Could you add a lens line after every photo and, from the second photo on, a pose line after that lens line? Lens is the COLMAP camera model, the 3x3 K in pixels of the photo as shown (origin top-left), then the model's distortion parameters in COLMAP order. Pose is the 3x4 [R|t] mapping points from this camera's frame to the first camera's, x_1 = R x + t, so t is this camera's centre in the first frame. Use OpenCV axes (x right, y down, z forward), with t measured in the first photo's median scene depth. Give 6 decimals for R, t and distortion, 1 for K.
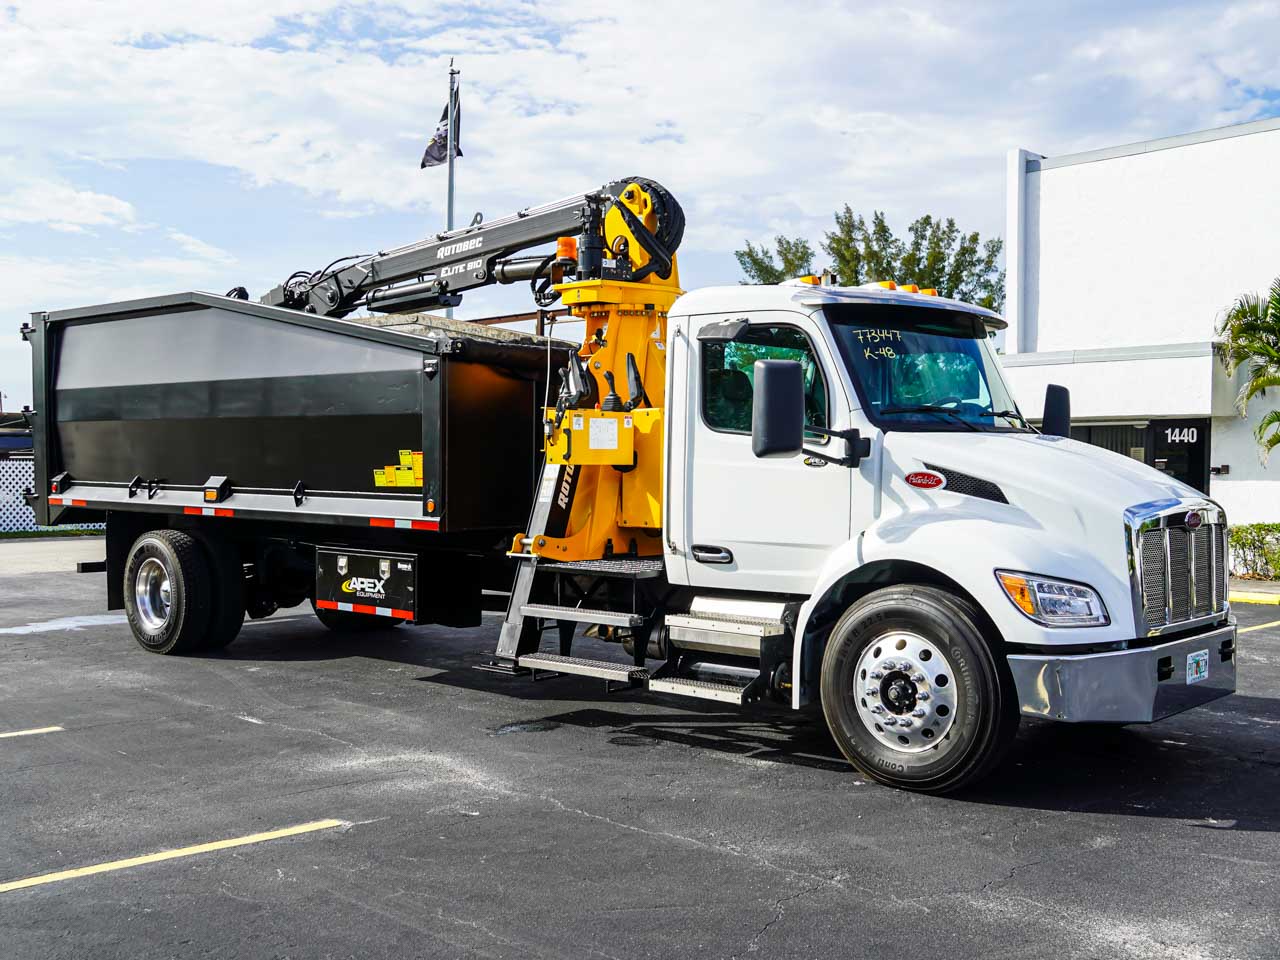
lens RADIAL K [[1335.4, 0, 640.0], [0, 1335.4, 480.0], [0, 0, 1]] dist [-0.003797, 0.007561]
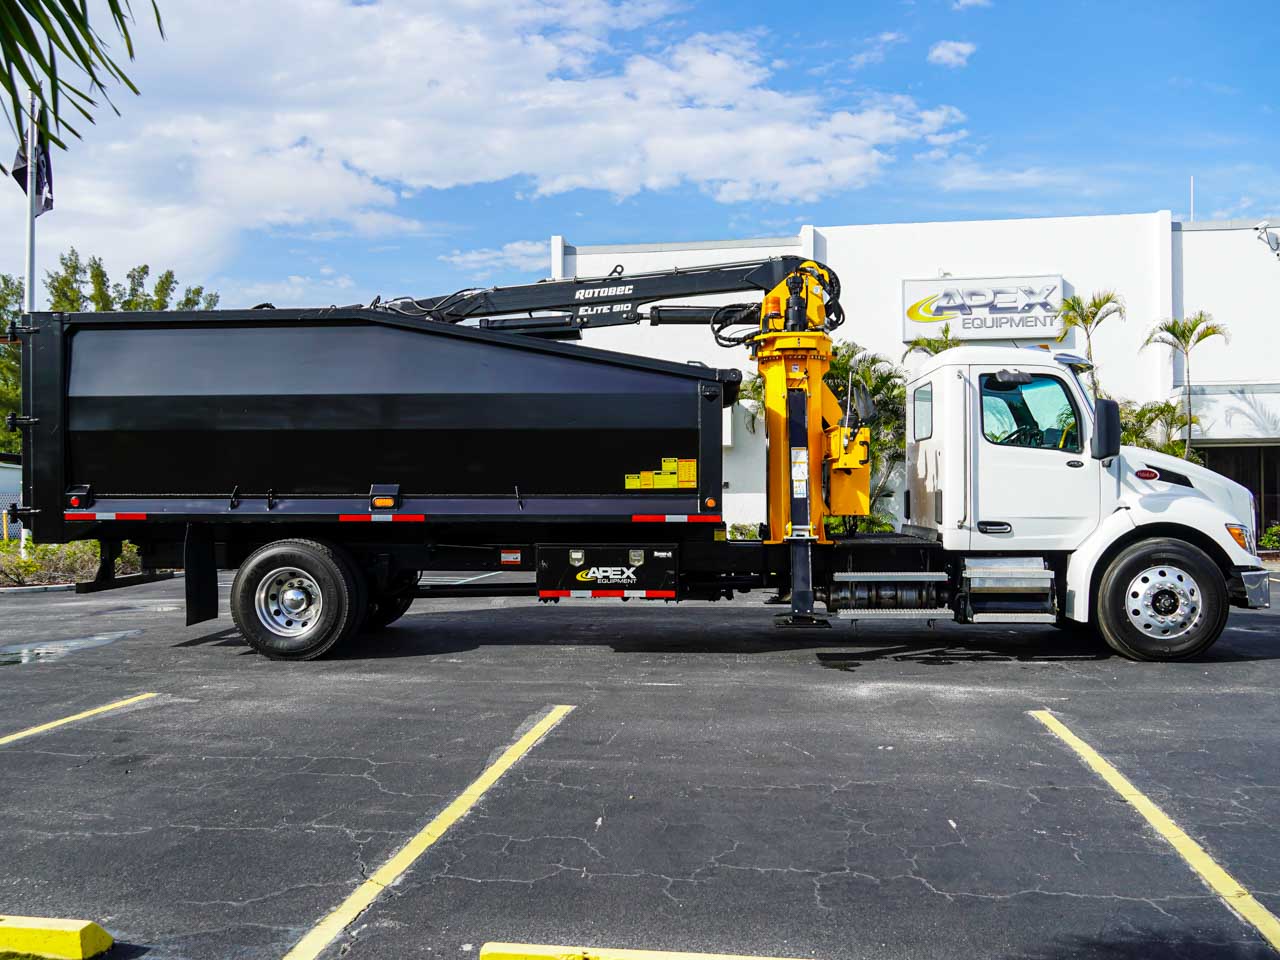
lens RADIAL K [[1145.1, 0, 640.0], [0, 1145.1, 480.0], [0, 0, 1]] dist [-0.001952, -0.000468]
pose [[0.796031, -0.003235, 0.605247, -0.806646], [0.016362, 0.999735, -0.016177, 0.013645], [-0.605035, 0.022780, 0.795873, 0.180573]]
